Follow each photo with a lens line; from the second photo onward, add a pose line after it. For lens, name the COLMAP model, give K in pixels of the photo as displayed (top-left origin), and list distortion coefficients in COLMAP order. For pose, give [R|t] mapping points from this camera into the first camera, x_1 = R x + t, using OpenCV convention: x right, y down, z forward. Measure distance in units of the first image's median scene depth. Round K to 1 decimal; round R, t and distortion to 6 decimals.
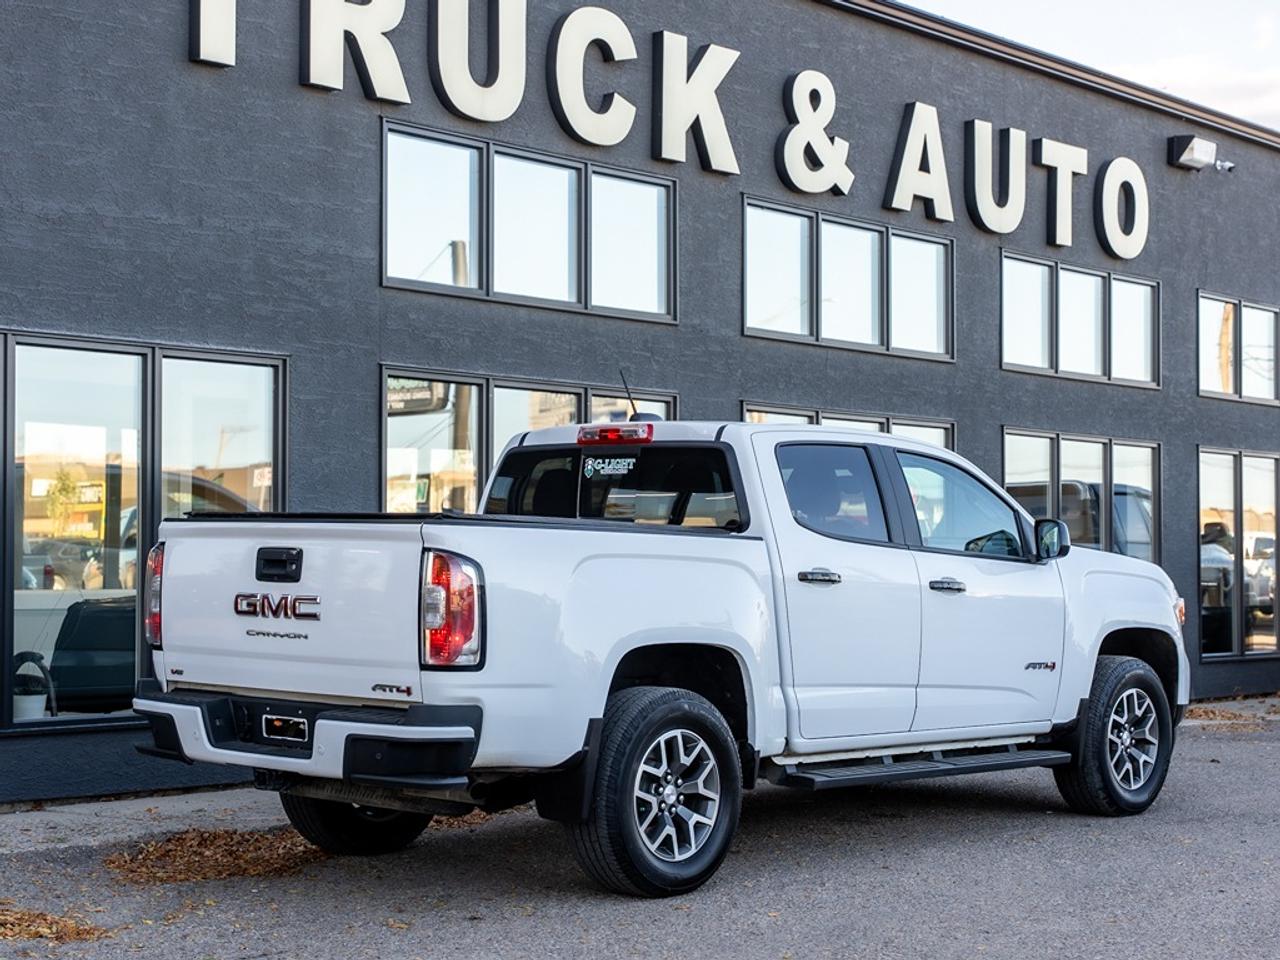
lens RADIAL K [[2234.2, 0, 648.6], [0, 2234.2, 502.4], [0, 0, 1]] dist [0.010221, 0.000000]
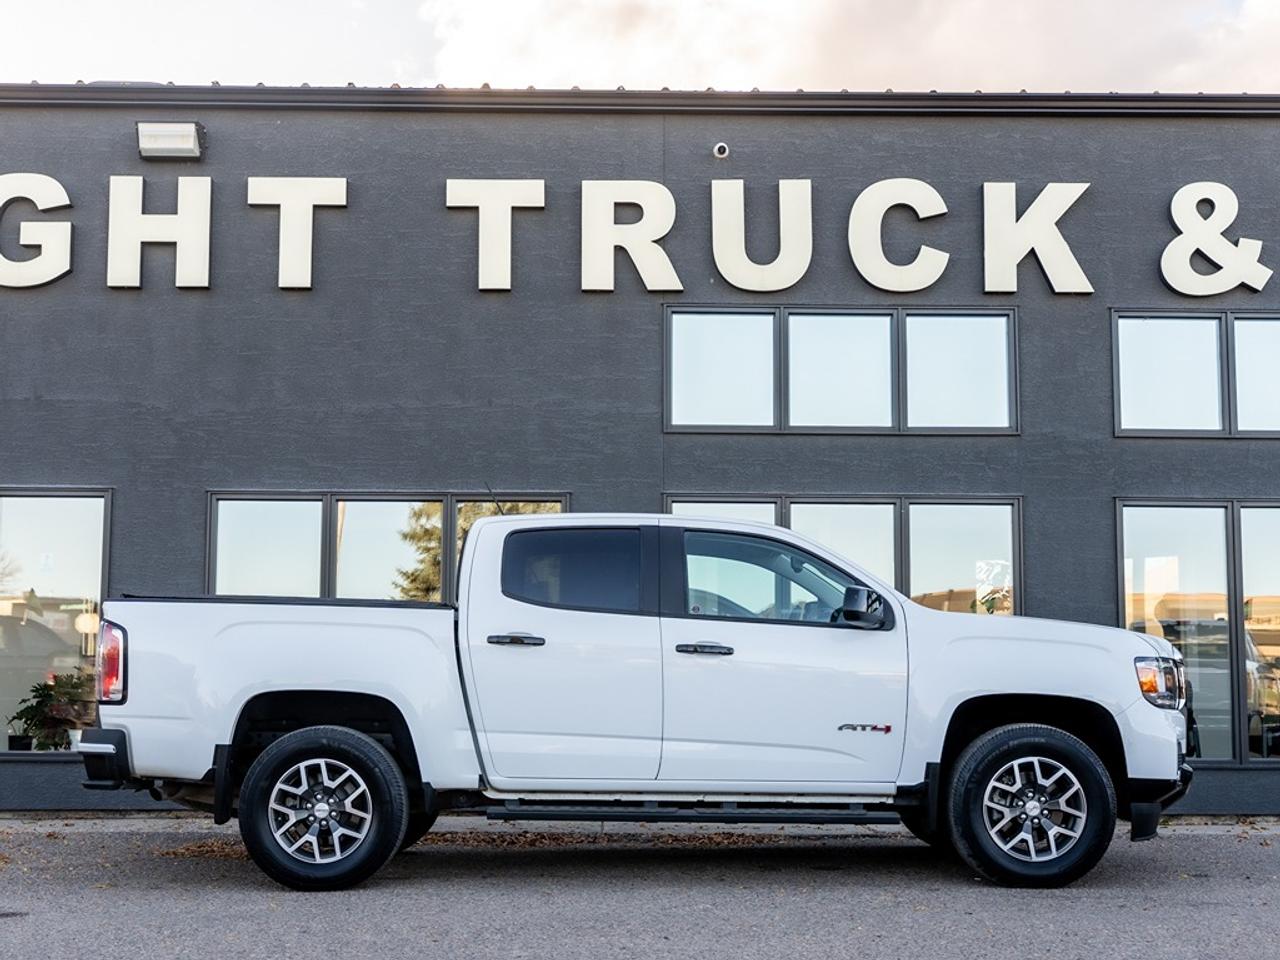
lens RADIAL K [[1719.9, 0, 639.8], [0, 1719.9, 482.2], [0, 0, 1]] dist [-0.010712, 0.000000]
pose [[0.663070, -0.091621, -0.742929, 0.628784], [0.019571, 0.994264, -0.105149, 0.037171], [0.748302, 0.055181, 0.661060, 0.346306]]
